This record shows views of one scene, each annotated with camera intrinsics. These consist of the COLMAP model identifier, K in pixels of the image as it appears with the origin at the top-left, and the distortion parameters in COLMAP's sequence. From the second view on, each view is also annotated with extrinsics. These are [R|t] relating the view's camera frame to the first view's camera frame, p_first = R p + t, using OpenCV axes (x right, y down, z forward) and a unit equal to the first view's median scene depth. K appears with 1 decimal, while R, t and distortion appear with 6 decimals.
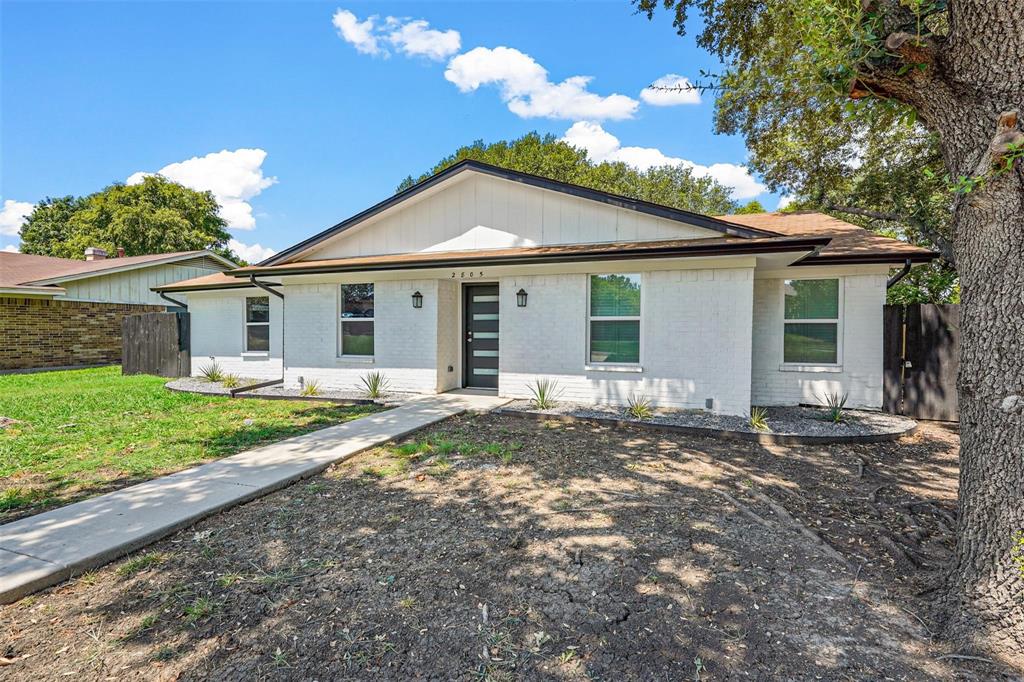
lens RADIAL K [[471.0, 0, 512.0], [0, 471.0, 341.0], [0, 0, 1]] dist [0.000361, 0.000138]
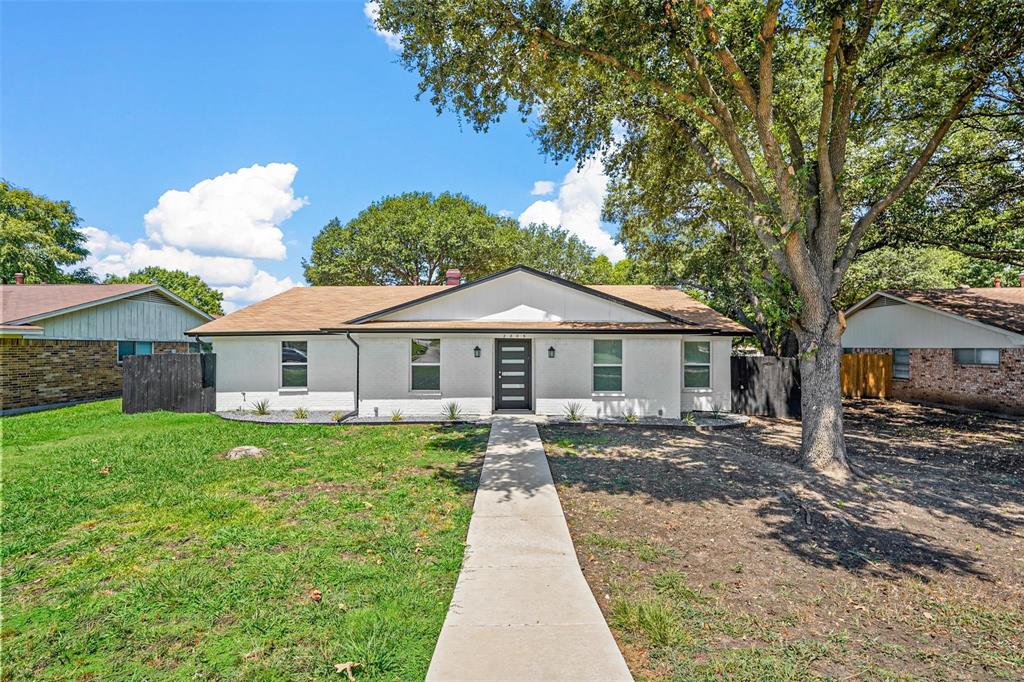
lens RADIAL K [[471.8, 0, 506.9], [0, 471.8, 343.5], [0, 0, 1]] dist [-0.000383, -0.000108]
pose [[0.940791, 0.001882, 0.338981, -0.582803], [0.008191, 0.999566, -0.028284, -0.066370], [-0.338887, 0.029386, 0.940368, -0.402400]]
